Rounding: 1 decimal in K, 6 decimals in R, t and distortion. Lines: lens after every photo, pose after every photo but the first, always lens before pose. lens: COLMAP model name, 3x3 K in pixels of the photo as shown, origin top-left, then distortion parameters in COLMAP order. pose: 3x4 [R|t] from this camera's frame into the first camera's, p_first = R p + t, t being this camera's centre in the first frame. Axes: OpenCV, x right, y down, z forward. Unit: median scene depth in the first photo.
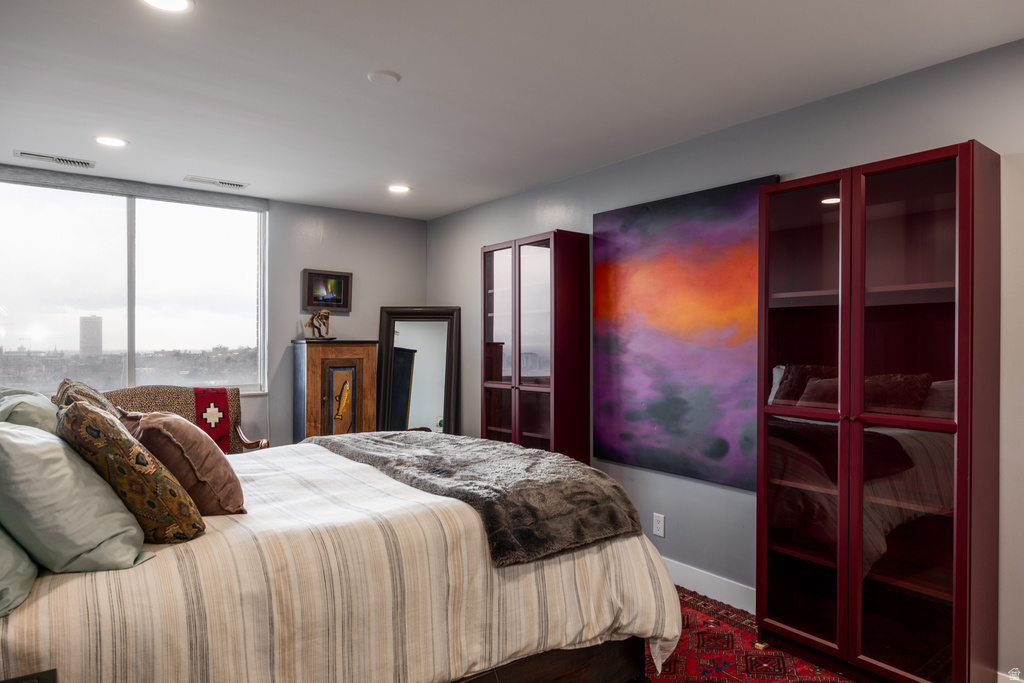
lens RADIAL K [[626.4, 0, 512.0], [0, 626.4, 341.5], [0, 0, 1]] dist [-0.004889, -0.000449]
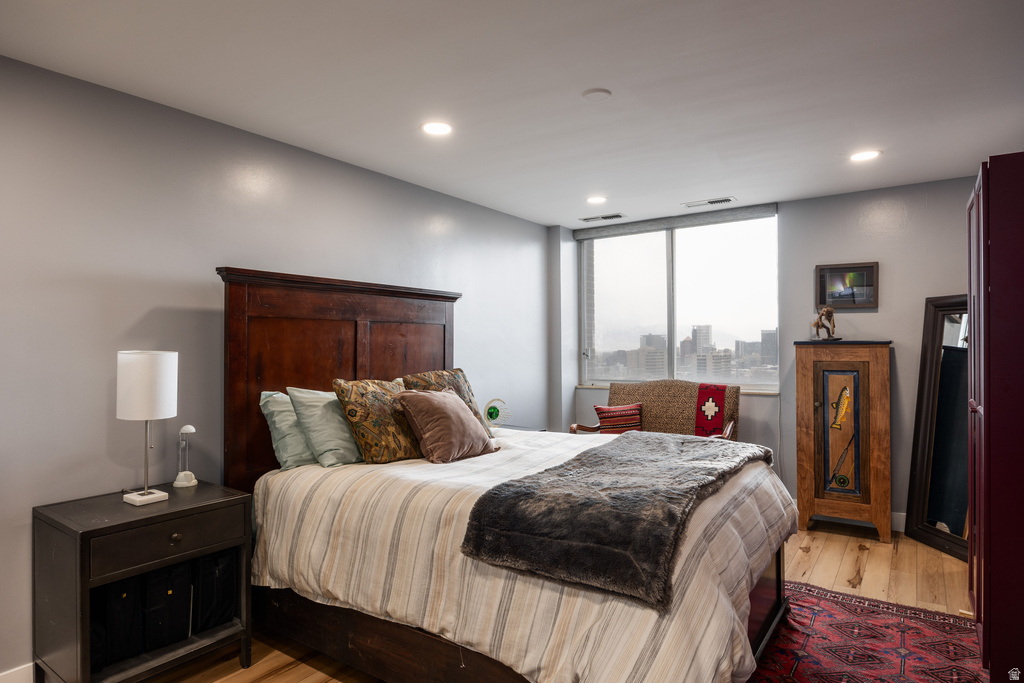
lens RADIAL K [[585.2, 0, 512.0], [0, 585.2, 341.5], [0, 0, 1]] dist [0.000505, 0.000124]
pose [[0.312551, -0.009938, -0.949849, 0.419977], [0.010974, 0.999916, -0.006851, -0.000458], [0.949838, -0.008282, 0.312634, 0.331513]]
